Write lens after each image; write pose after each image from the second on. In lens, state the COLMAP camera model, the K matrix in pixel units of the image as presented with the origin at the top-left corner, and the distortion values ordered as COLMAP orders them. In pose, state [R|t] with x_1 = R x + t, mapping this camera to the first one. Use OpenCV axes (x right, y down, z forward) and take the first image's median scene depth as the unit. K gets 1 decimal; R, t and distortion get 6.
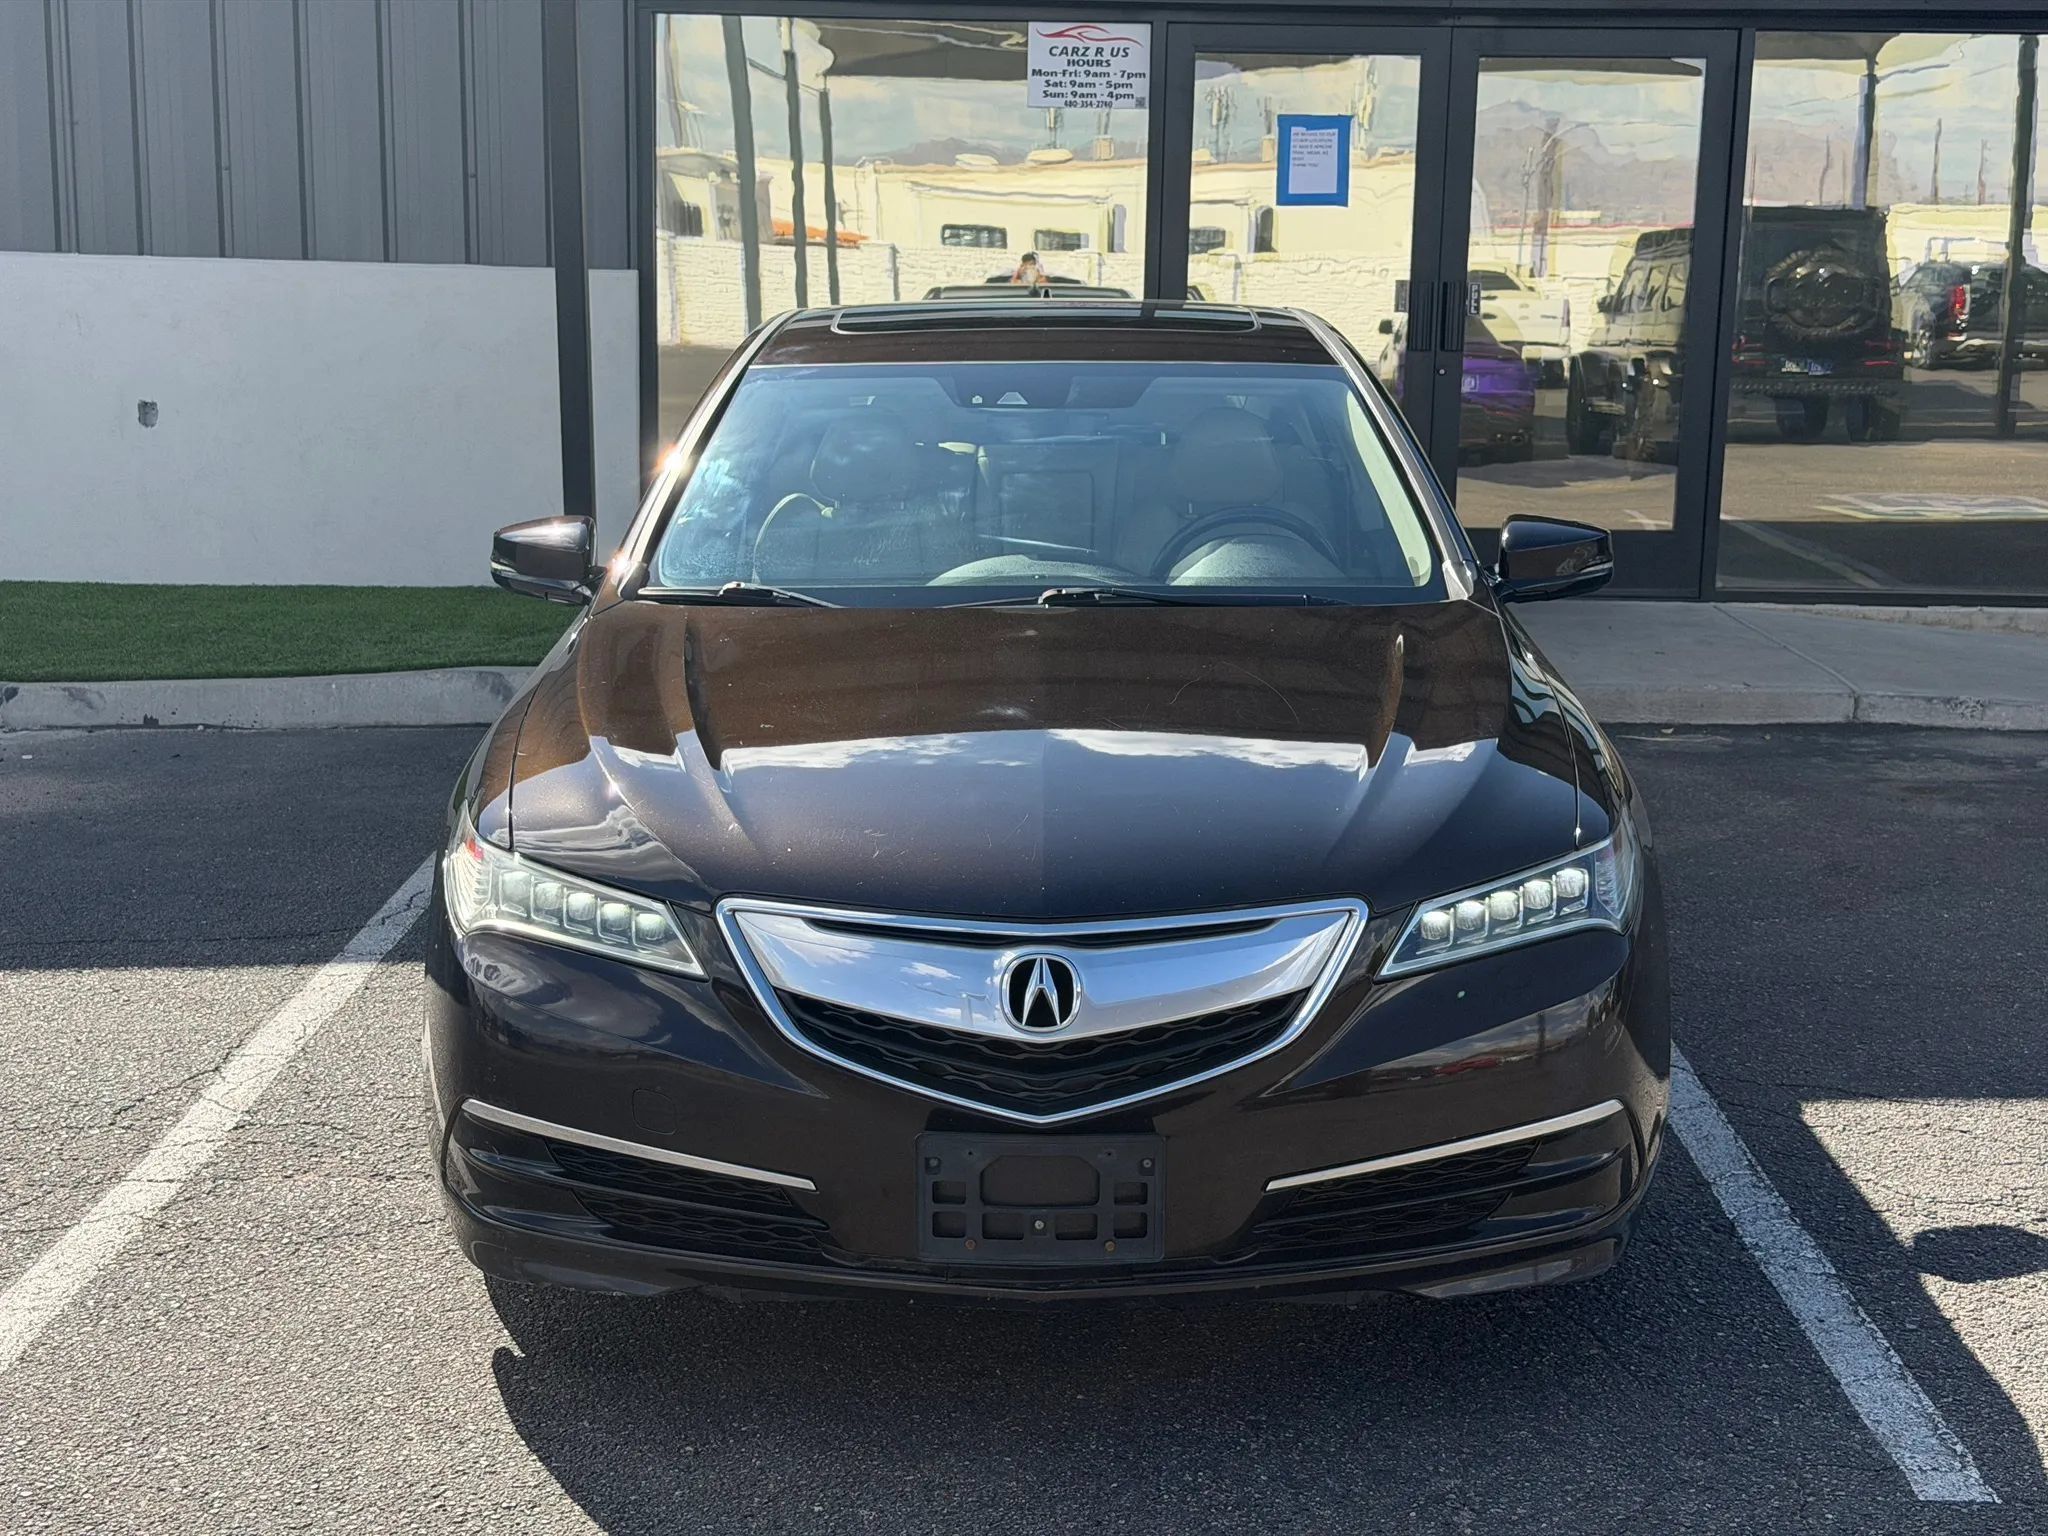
lens RADIAL K [[2889.8, 0, 1023.3], [0, 2889.8, 768.4], [0, 0, 1]] dist [0.124796, 0.000000]
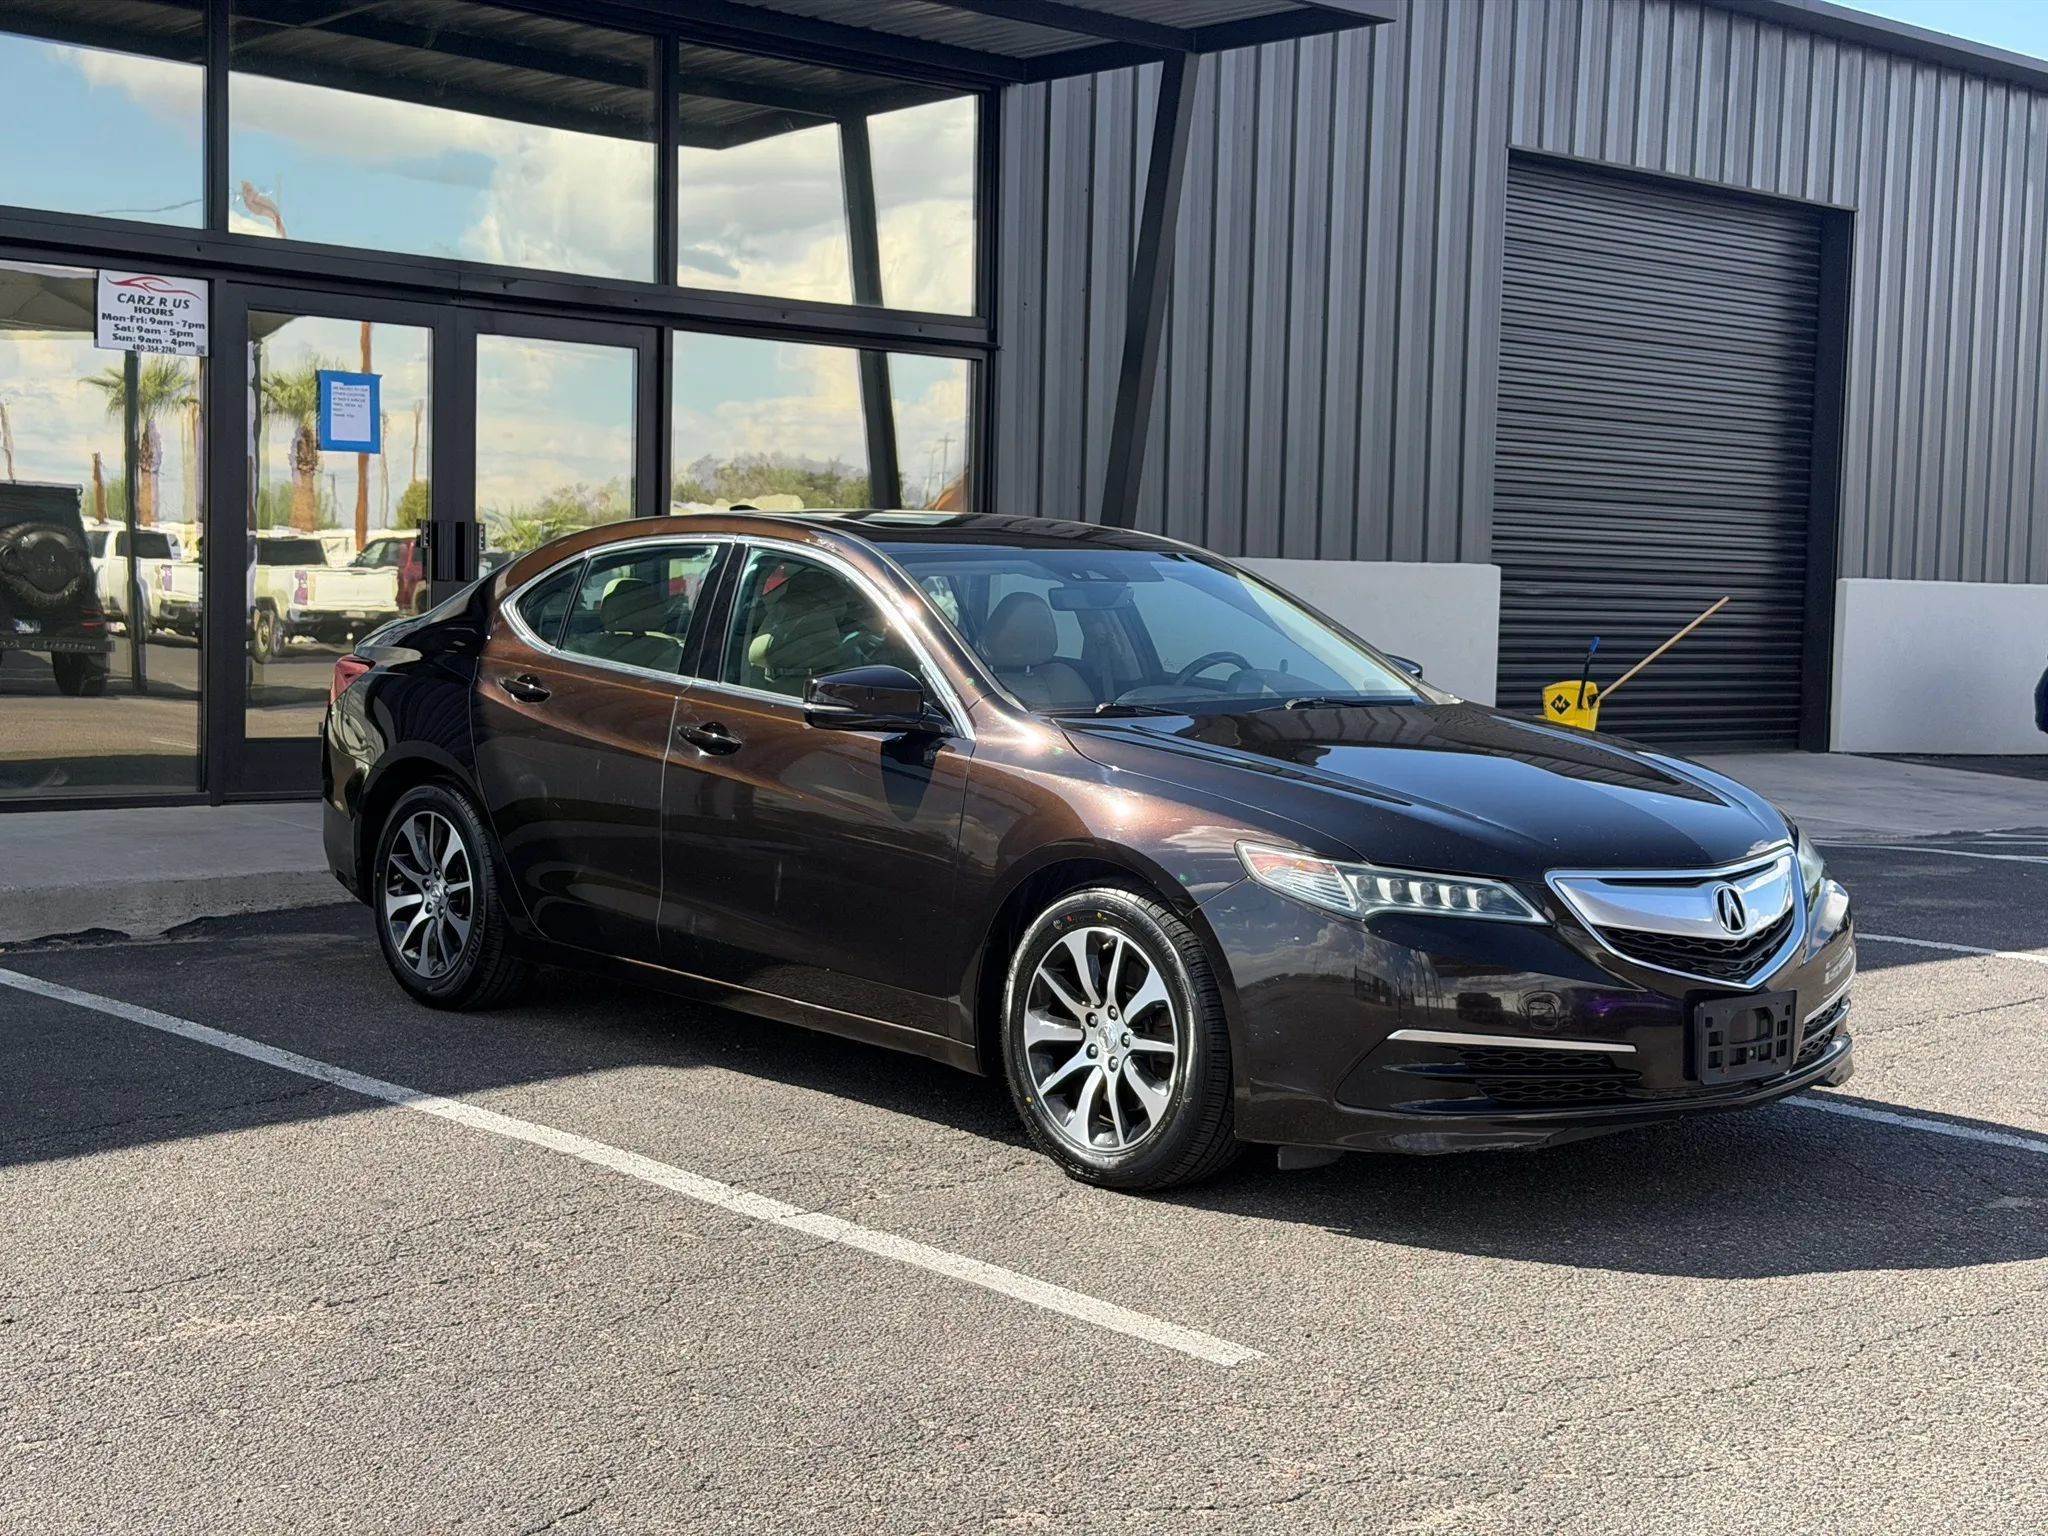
lens RADIAL K [[2889.8, 0, 1022.3], [0, 2889.8, 746.9], [0, 0, 1]] dist [0.124796, 0.000000]
pose [[0.738020, -0.035169, 0.673862, -1.022687], [0.105408, 0.992390, -0.063651, 0.036831], [-0.666495, 0.118006, 0.736111, 0.044489]]
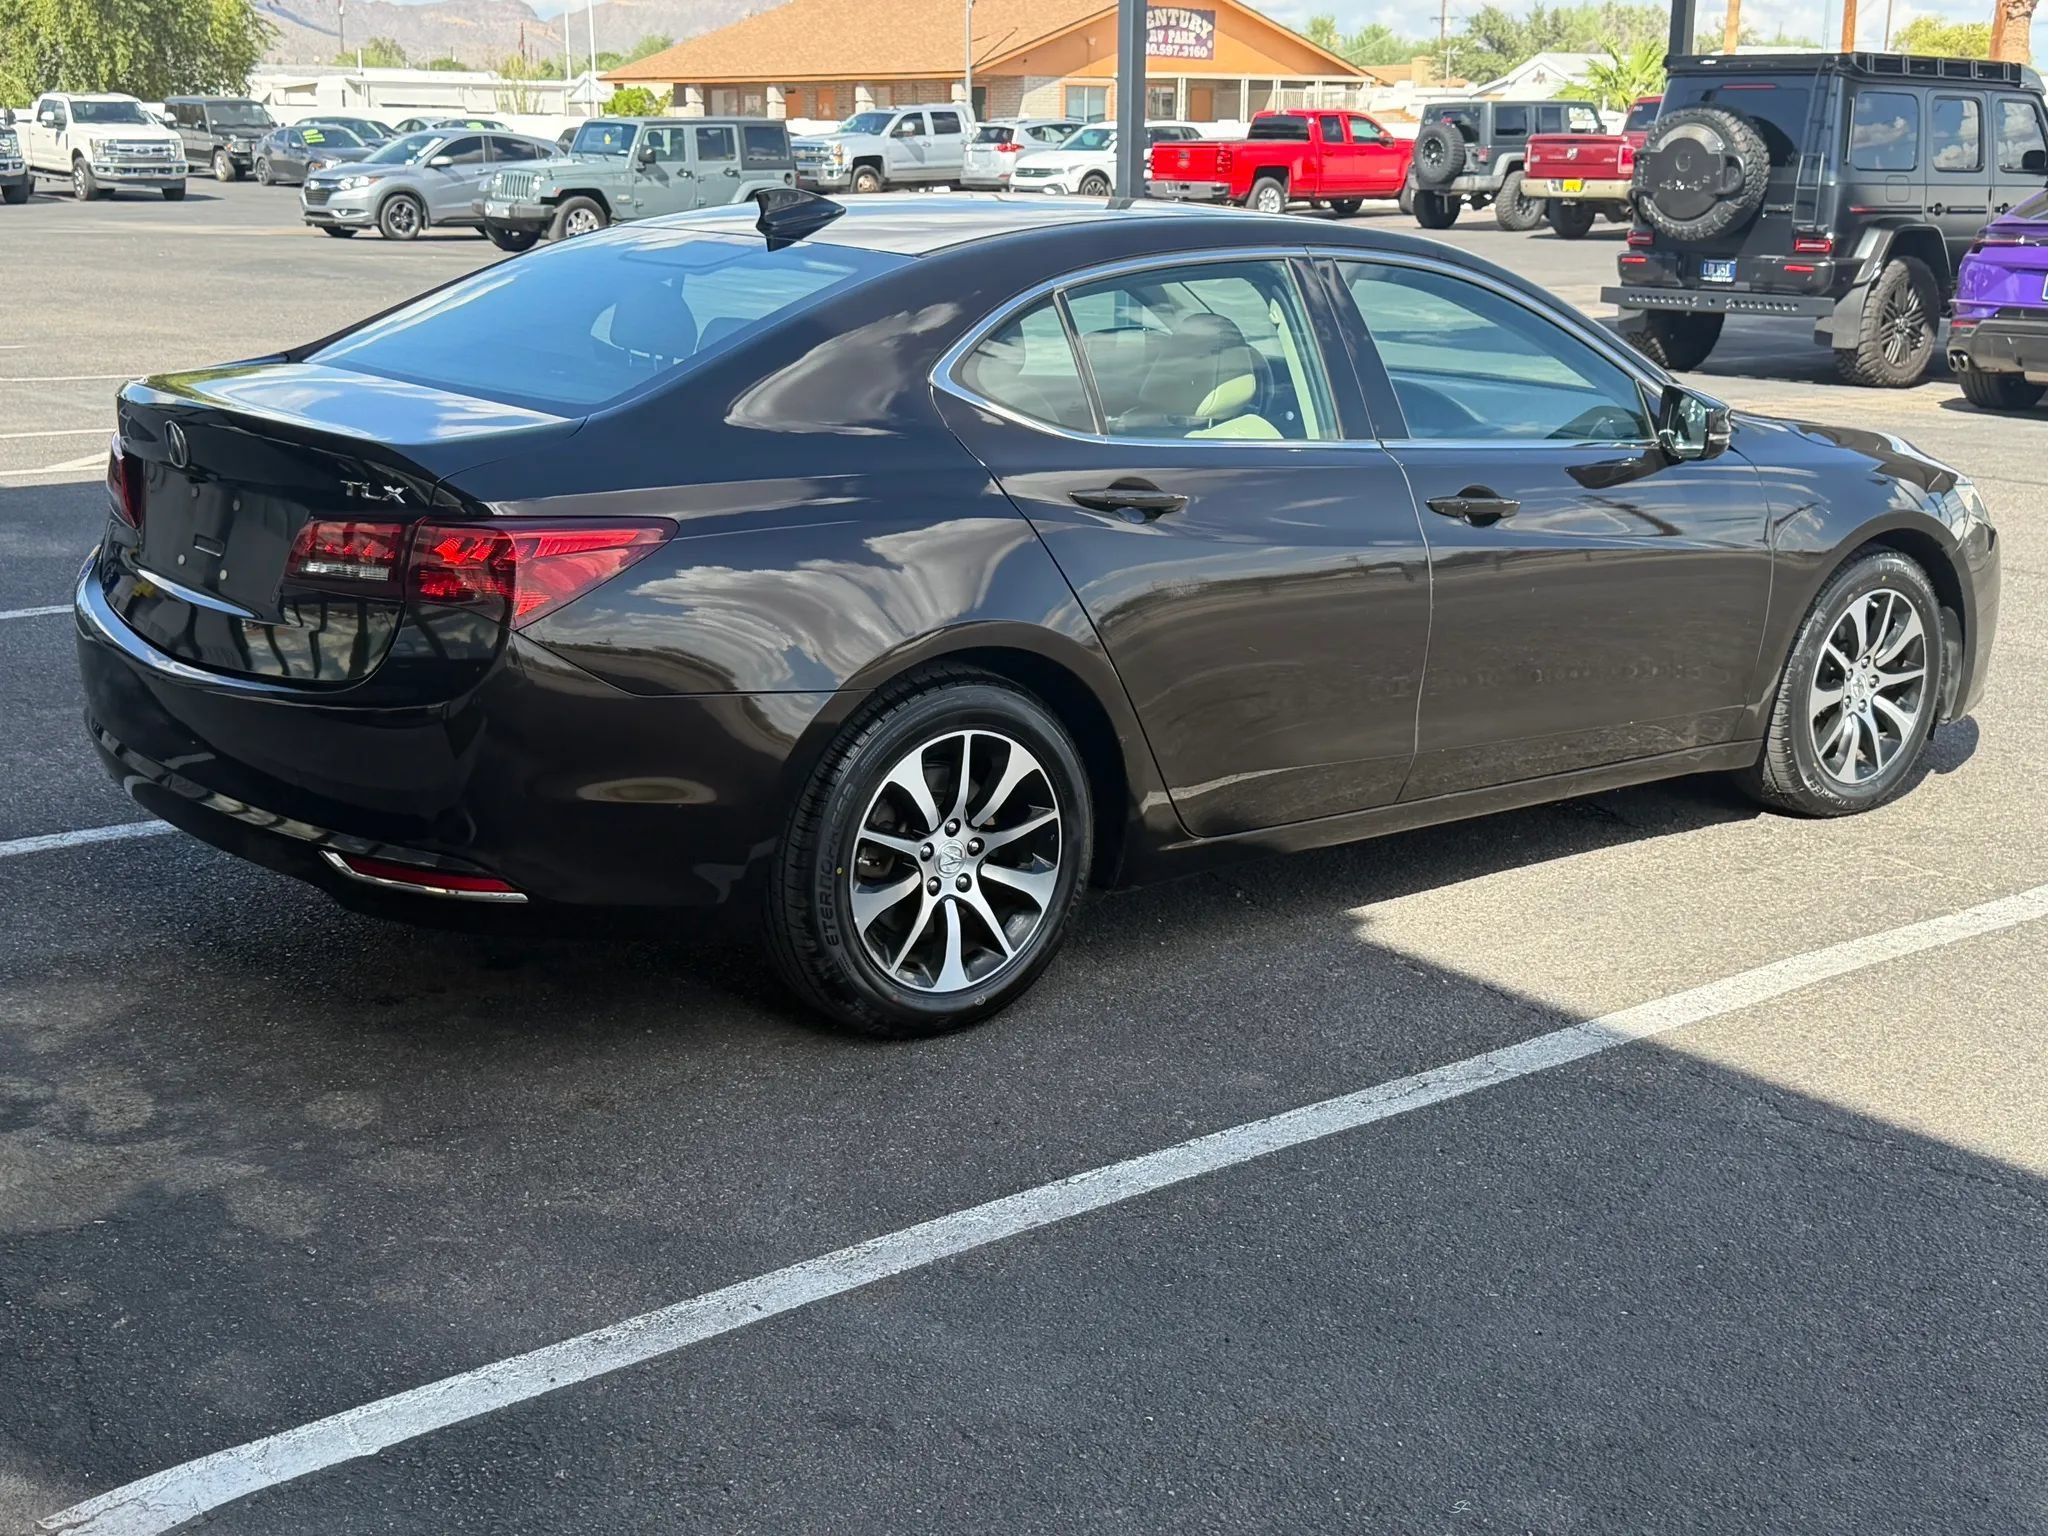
lens RADIAL K [[2557.7, 0, 1005.9], [0, 2557.7, 776.4], [0, 0, 1]] dist [0.081794, 0.000000]
pose [[-0.638839, -0.203783, 0.741861, -0.839164], [0.119727, 0.926199, 0.357520, -0.368655], [-0.759967, 0.317219, -0.567294, 1.977429]]
